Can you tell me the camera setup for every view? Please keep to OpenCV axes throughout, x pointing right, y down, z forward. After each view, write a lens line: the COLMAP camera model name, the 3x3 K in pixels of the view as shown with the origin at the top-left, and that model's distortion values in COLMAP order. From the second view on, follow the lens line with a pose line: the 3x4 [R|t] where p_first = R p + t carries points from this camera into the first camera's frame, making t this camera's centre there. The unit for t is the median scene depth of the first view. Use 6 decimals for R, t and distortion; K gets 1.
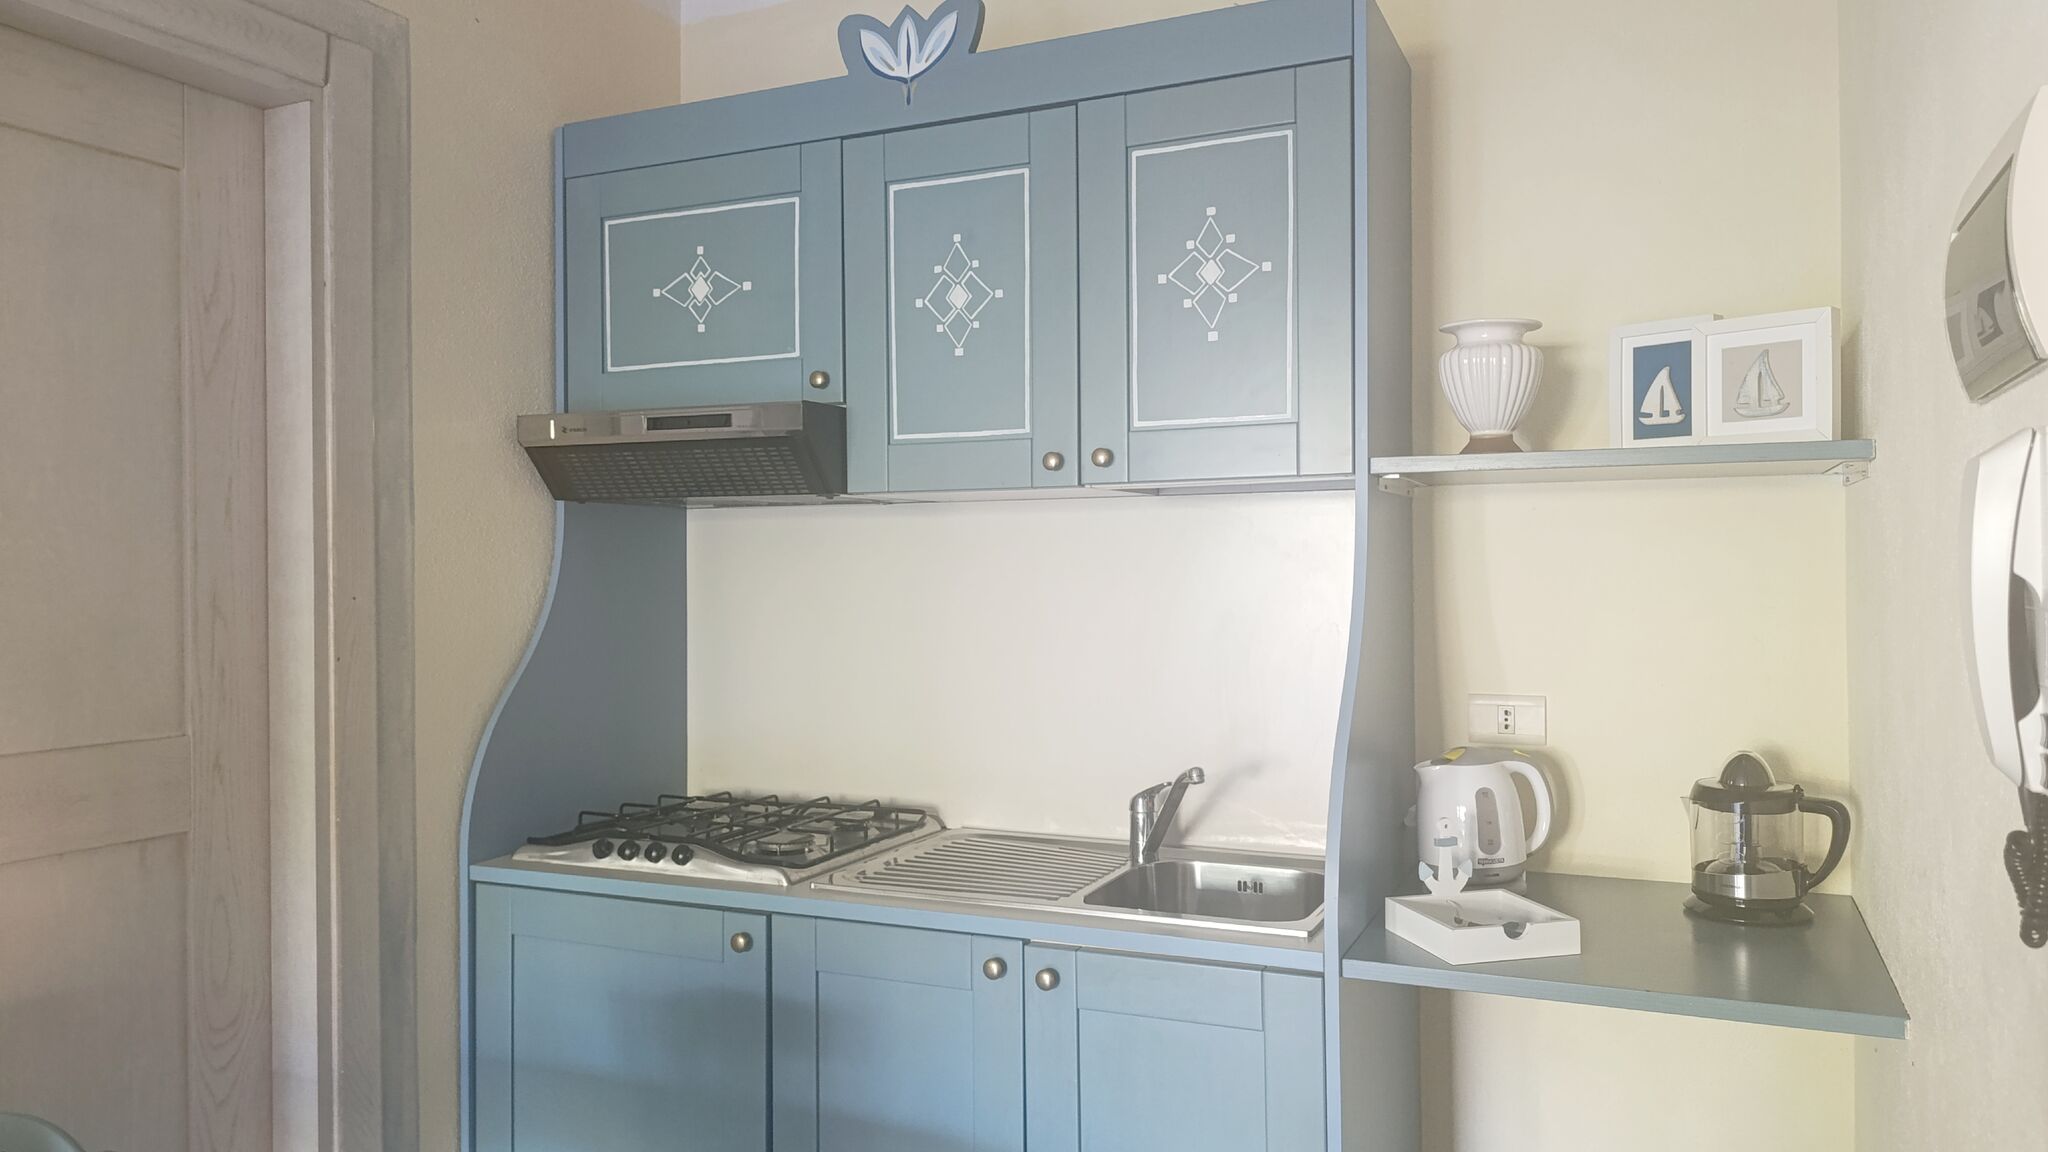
lens RADIAL K [[1409.8, 0, 1028.6], [0, 1409.8, 565.0], [0, 0, 1]] dist [0.057851, -0.059982]
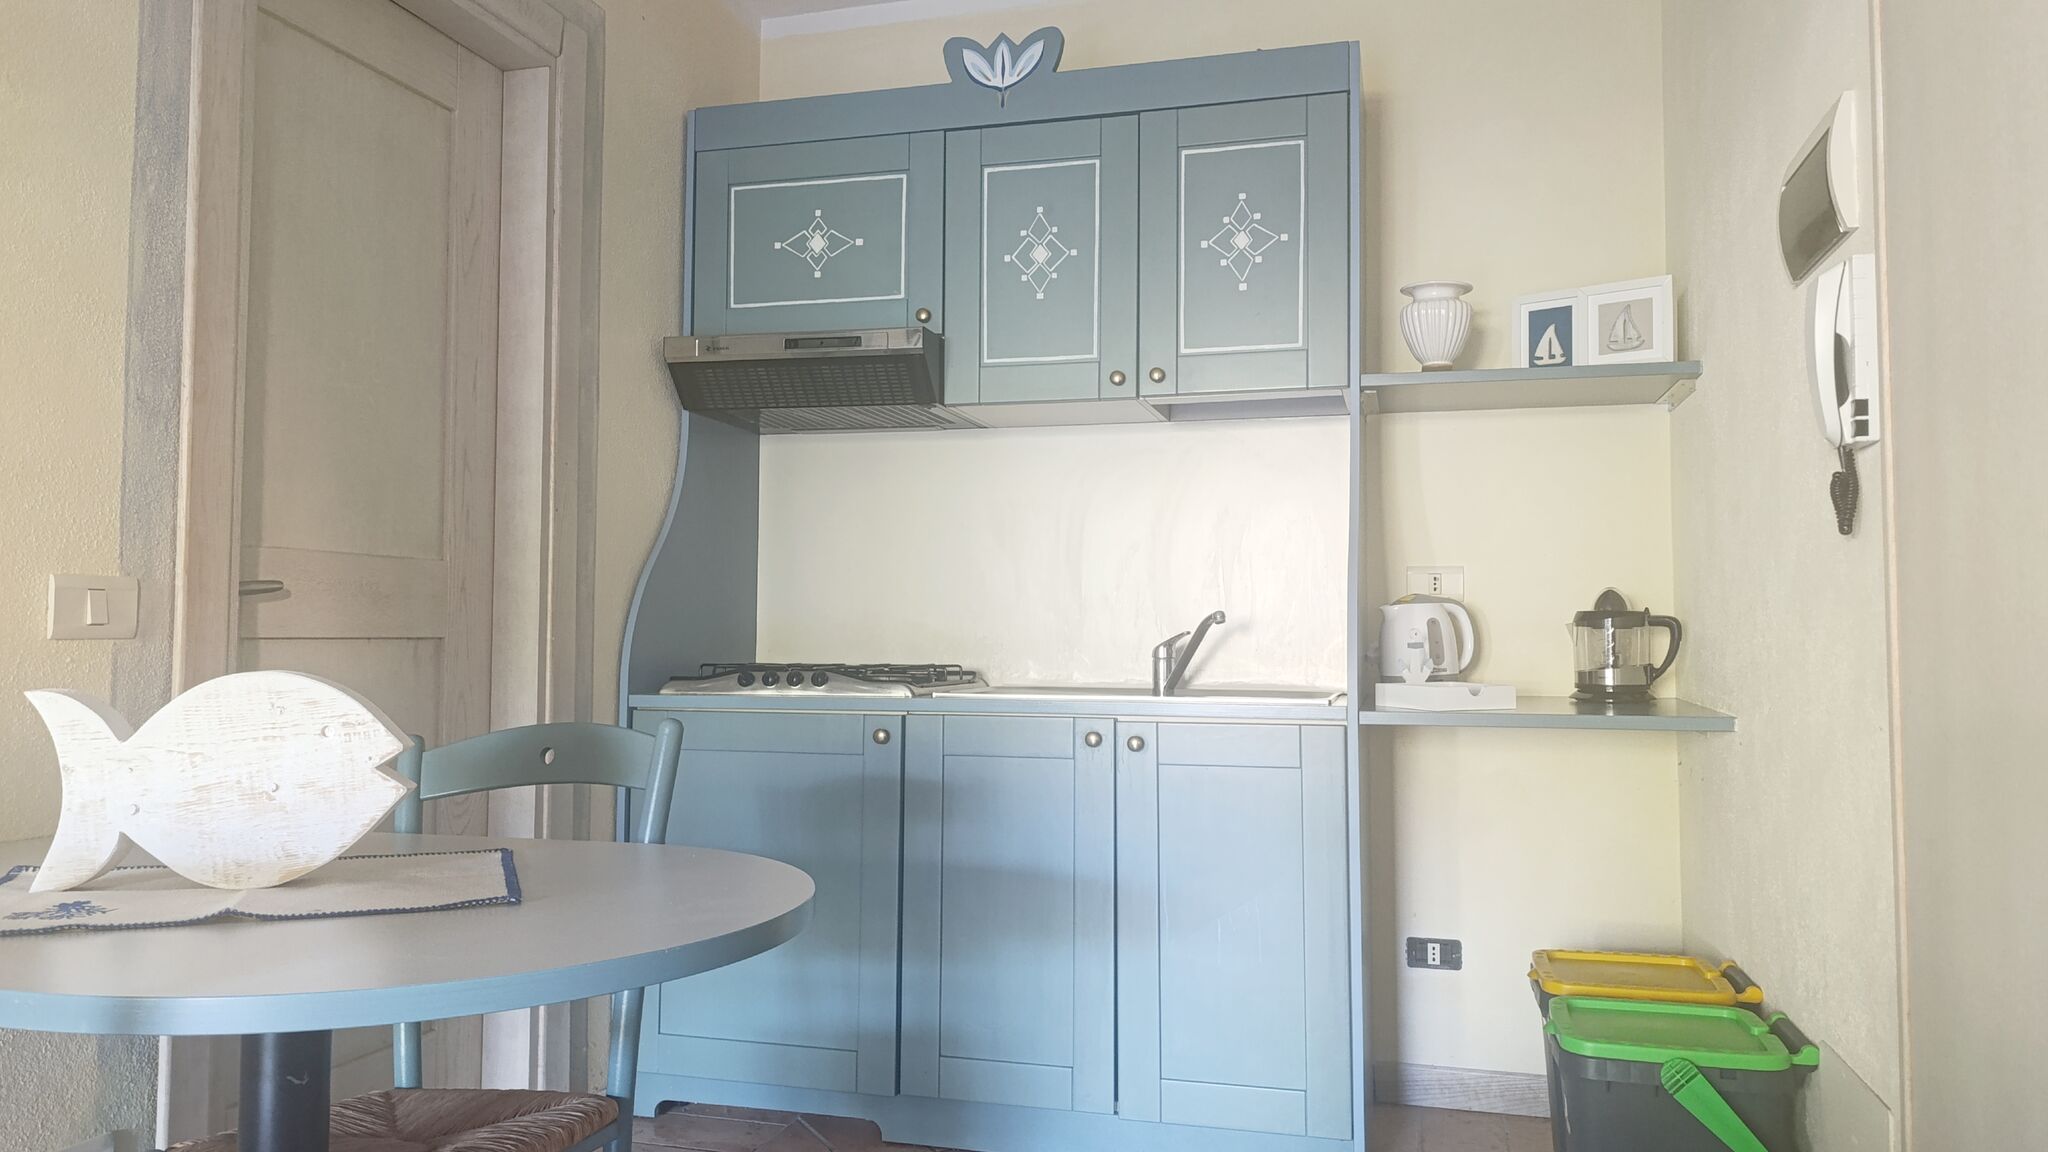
lens RADIAL K [[1406.0, 0, 1030.0], [0, 1406.0, 559.9], [0, 0, 1]] dist [0.068693, -0.072343]
pose [[0.986879, 0.022588, 0.159877, -0.273421], [-0.014233, 0.998482, -0.053212, 0.169741], [-0.160836, 0.050239, 0.985702, -0.283674]]
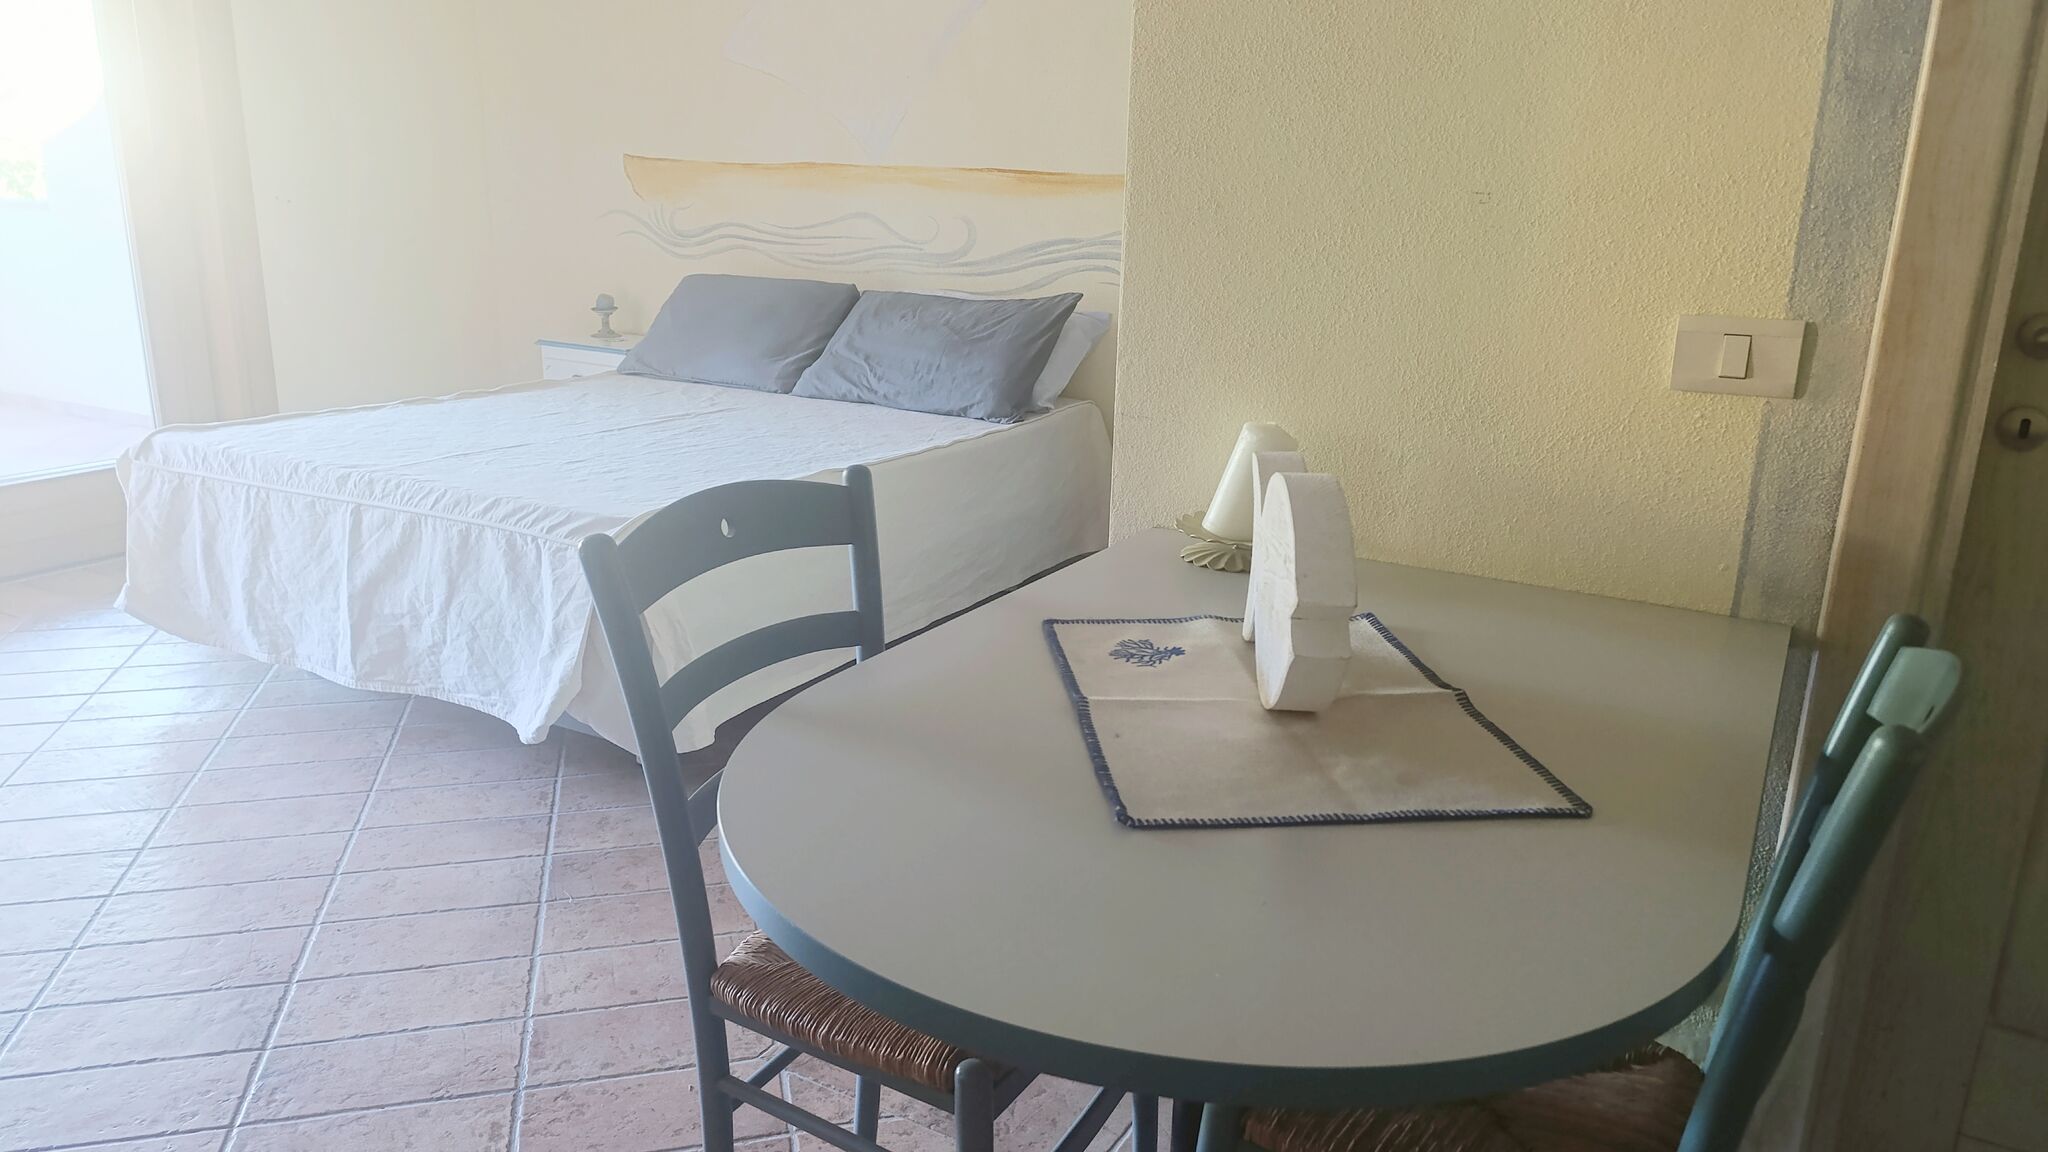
lens RADIAL K [[1409.8, 0, 1028.6], [0, 1409.8, 565.0], [0, 0, 1]] dist [0.057851, -0.059982]
pose [[-0.092201, 0.274927, -0.957034, 0.033174], [-0.017985, 0.960511, 0.277659, 0.073825], [0.995578, 0.042813, -0.083615, 0.338285]]
